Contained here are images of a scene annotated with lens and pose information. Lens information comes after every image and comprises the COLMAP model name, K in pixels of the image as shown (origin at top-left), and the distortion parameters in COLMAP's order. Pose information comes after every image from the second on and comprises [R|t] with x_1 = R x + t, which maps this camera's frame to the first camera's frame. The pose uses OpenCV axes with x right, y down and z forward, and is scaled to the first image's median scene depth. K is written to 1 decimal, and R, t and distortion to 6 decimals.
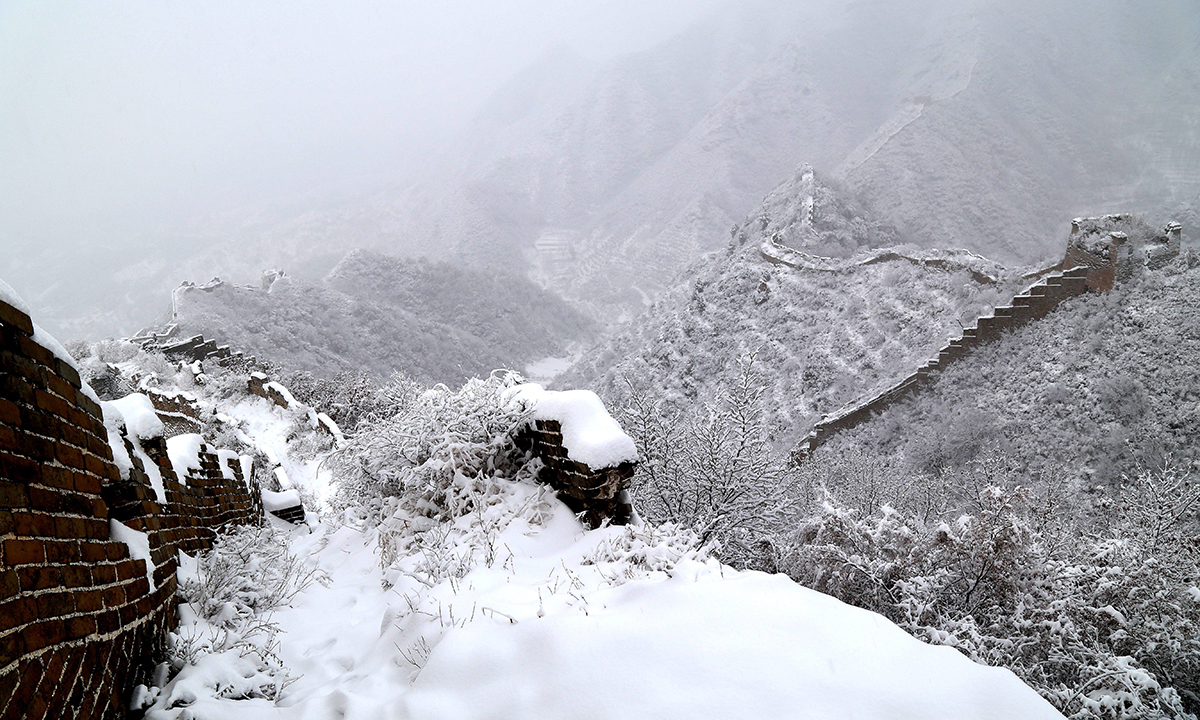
lens RADIAL K [[839.6, 0, 601.8], [0, 839.6, 346.9], [0, 0, 1]] dist [-0.114094, 0.059323]
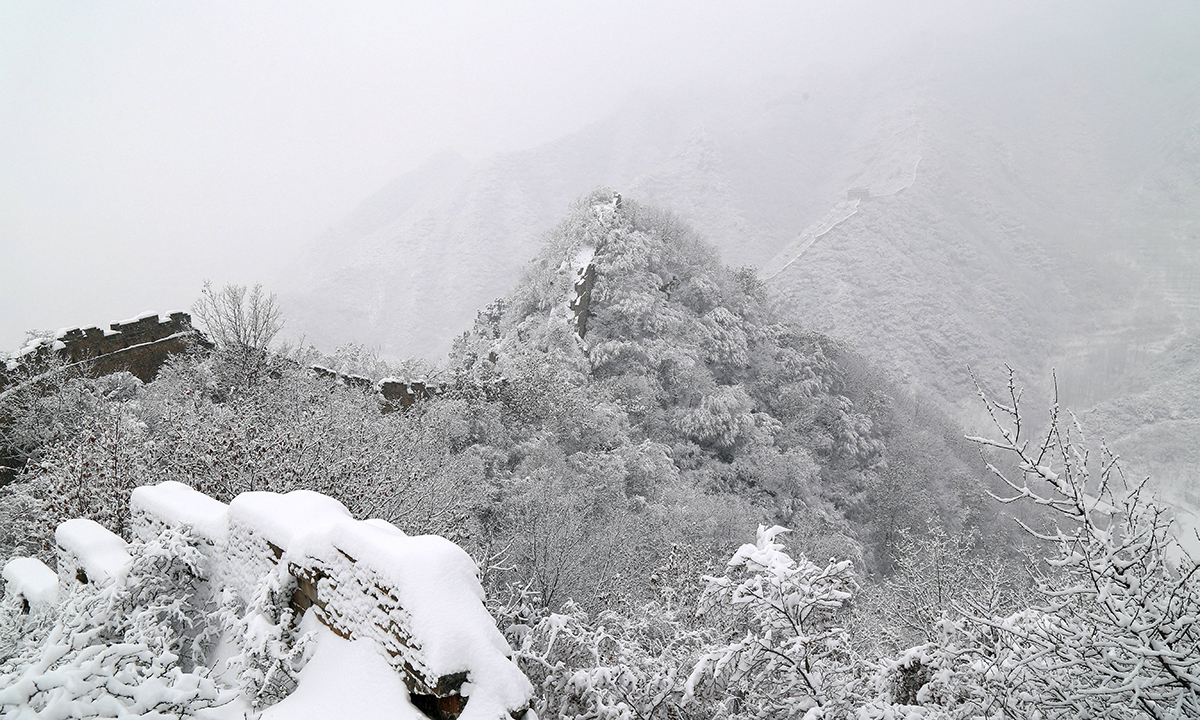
lens RADIAL K [[839.6, 0, 604.9], [0, 839.6, 342.7], [0, 0, 1]] dist [-0.114094, 0.059323]
pose [[0.996822, 0.023782, 0.076031, 0.103347], [-0.010799, 0.985928, -0.166821, -0.035677], [-0.078928, 0.165470, 0.983051, 0.289857]]
